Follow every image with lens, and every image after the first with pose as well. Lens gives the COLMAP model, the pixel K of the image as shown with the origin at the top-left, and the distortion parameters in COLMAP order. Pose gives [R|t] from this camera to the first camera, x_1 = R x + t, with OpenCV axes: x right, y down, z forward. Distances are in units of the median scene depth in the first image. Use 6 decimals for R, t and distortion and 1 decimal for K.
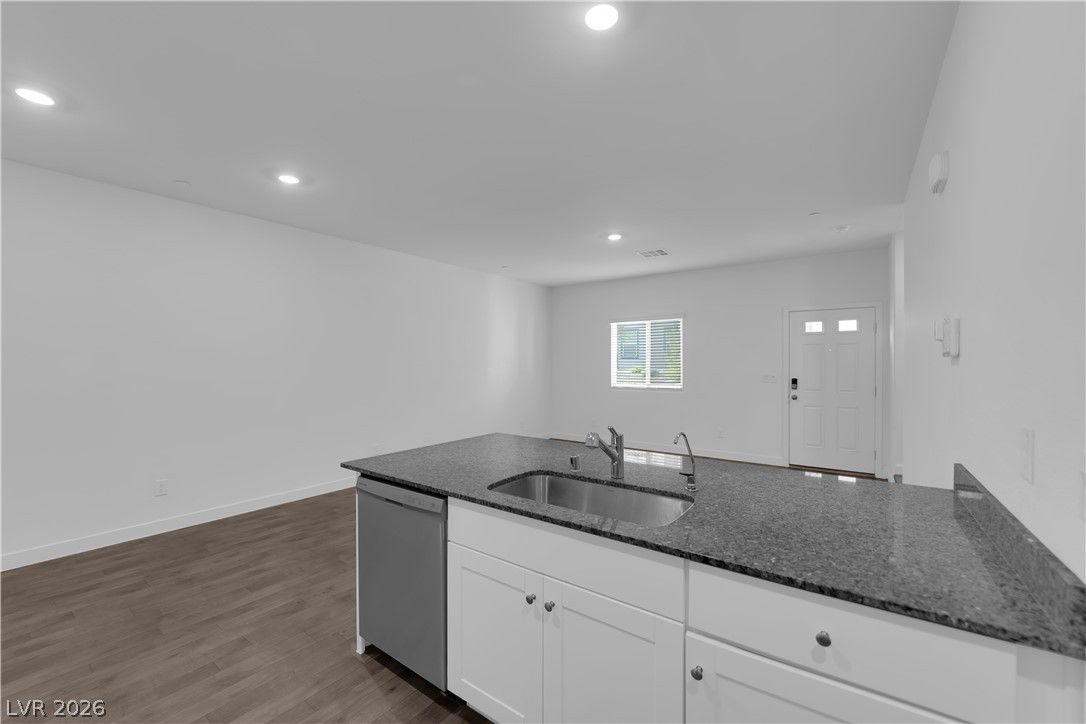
lens RADIAL K [[437.1, 0, 539.2], [0, 437.1, 357.9], [0, 0, 1]] dist [-0.017938, -0.000033]
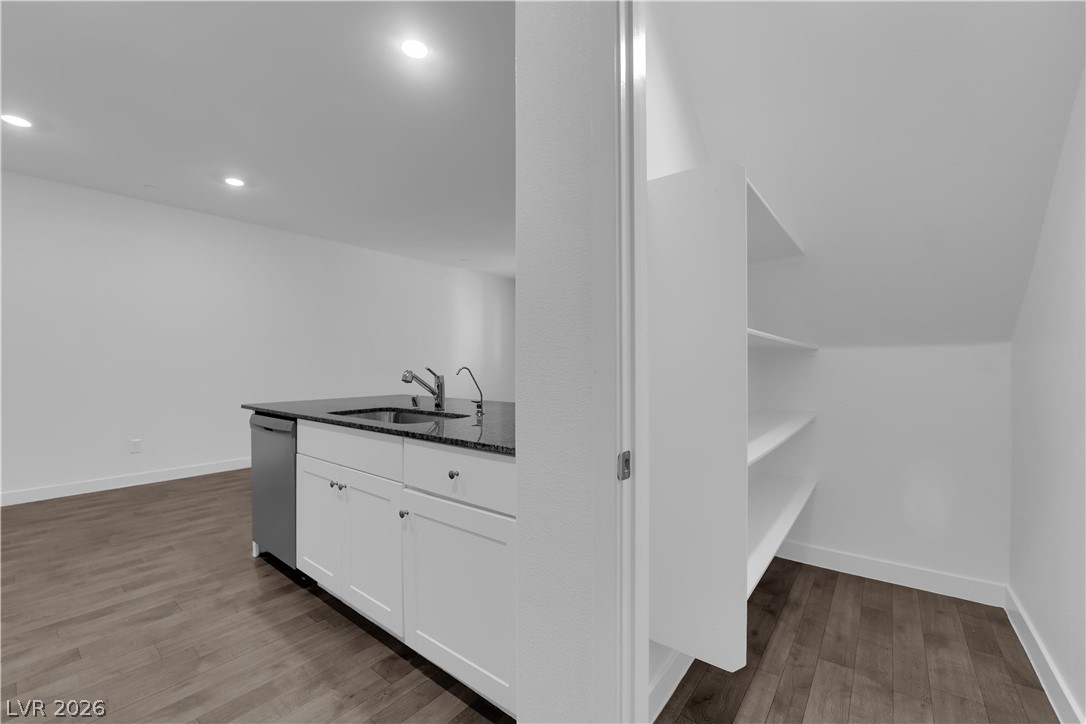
lens RADIAL K [[437.1, 0, 533.9], [0, 437.1, 357.3], [0, 0, 1]] dist [-0.017938, -0.000033]
pose [[0.999086, -0.000938, -0.042735, 0.437515], [0.000703, 0.999984, -0.005527, 0.111481], [0.042739, 0.005491, 0.999071, -0.215655]]
